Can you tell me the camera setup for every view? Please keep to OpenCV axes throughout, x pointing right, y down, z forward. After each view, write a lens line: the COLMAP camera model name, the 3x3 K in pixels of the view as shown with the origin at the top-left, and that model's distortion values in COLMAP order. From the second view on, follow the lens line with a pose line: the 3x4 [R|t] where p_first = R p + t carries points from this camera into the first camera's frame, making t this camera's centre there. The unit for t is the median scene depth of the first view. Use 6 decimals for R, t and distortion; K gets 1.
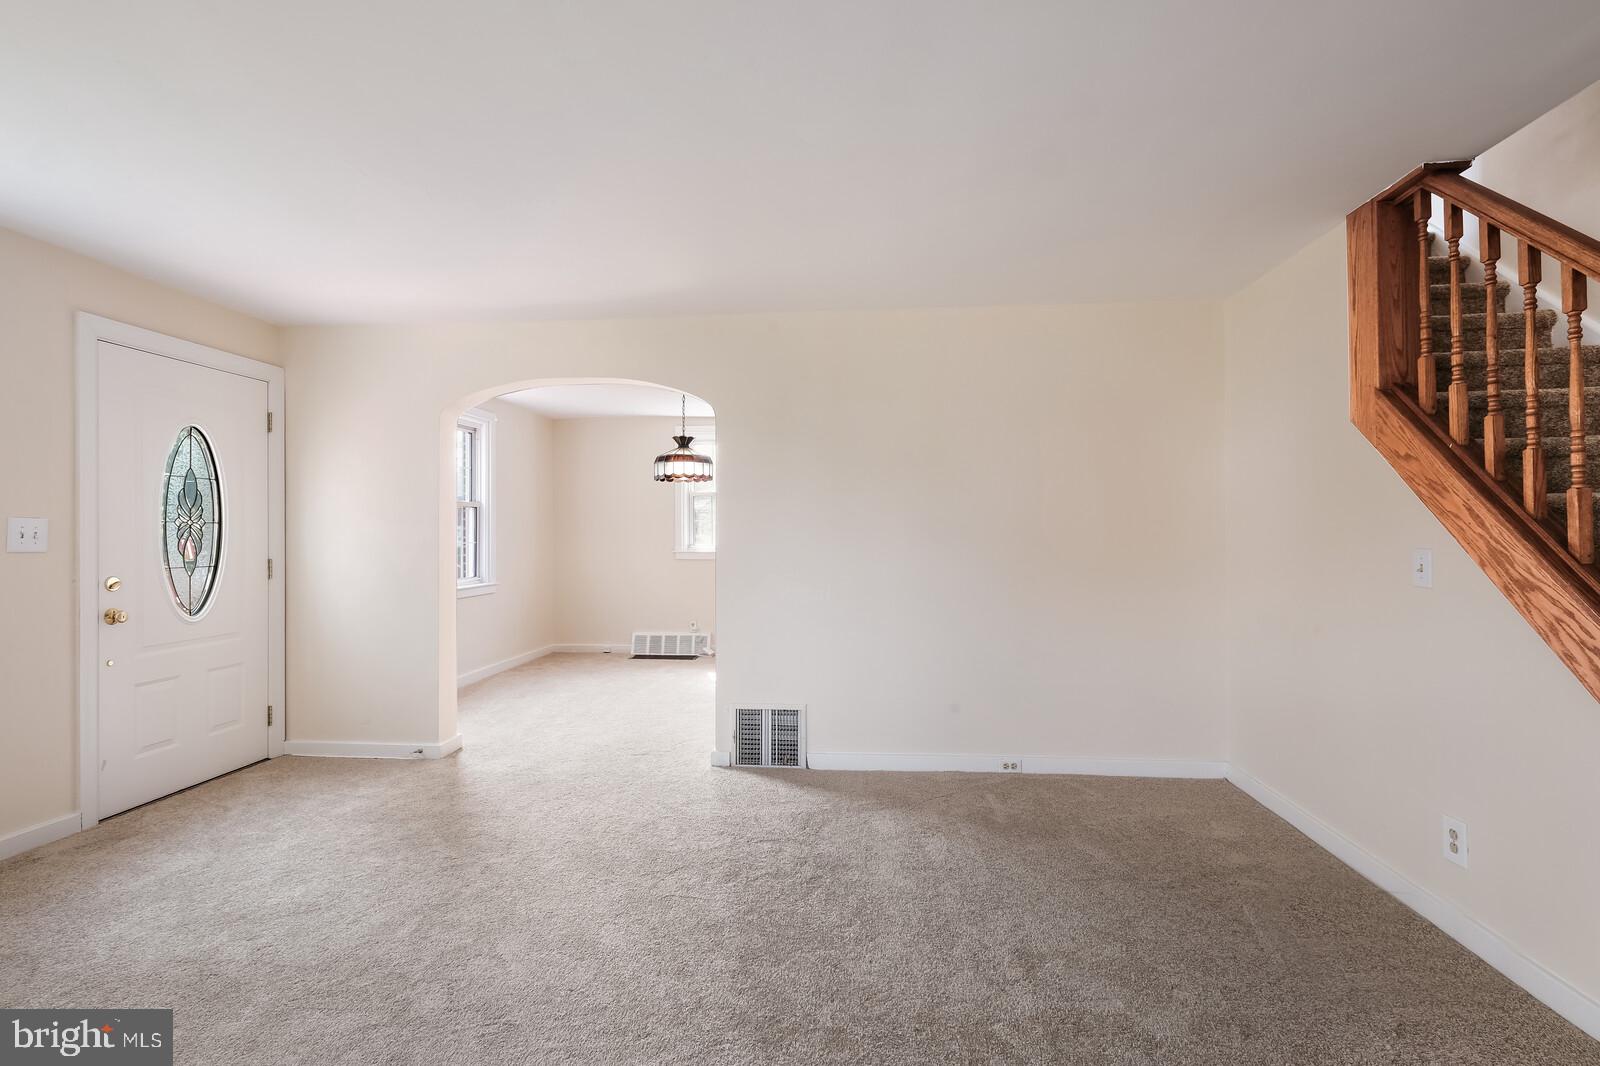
lens RADIAL K [[757.5, 0, 797.1], [0, 757.5, 529.2], [0, 0, 1]] dist [-0.002549, -0.000212]
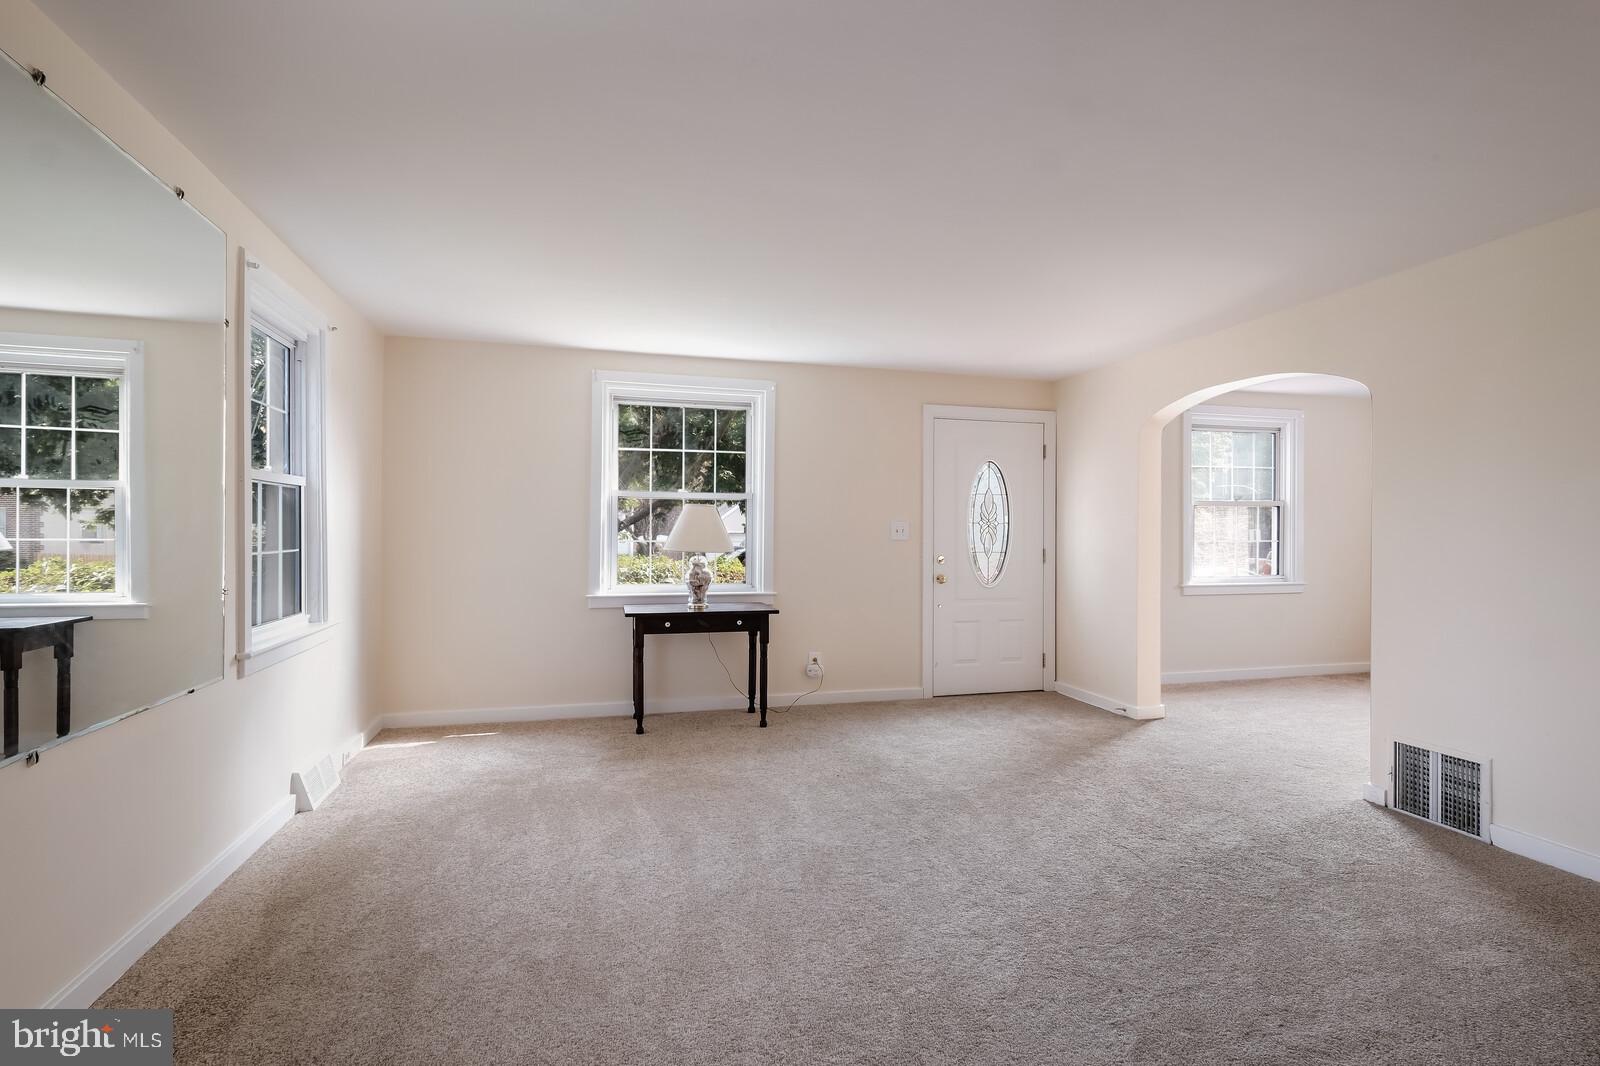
lens RADIAL K [[731.6, 0, 798.2], [0, 731.6, 524.4], [0, 0, 1]] dist [0.000554, 0.000343]
pose [[0.367999, -0.002084, -0.929824, 0.437552], [-0.001627, 0.999995, -0.002885, -0.001683], [0.929825, 0.002575, 0.367994, 0.080925]]
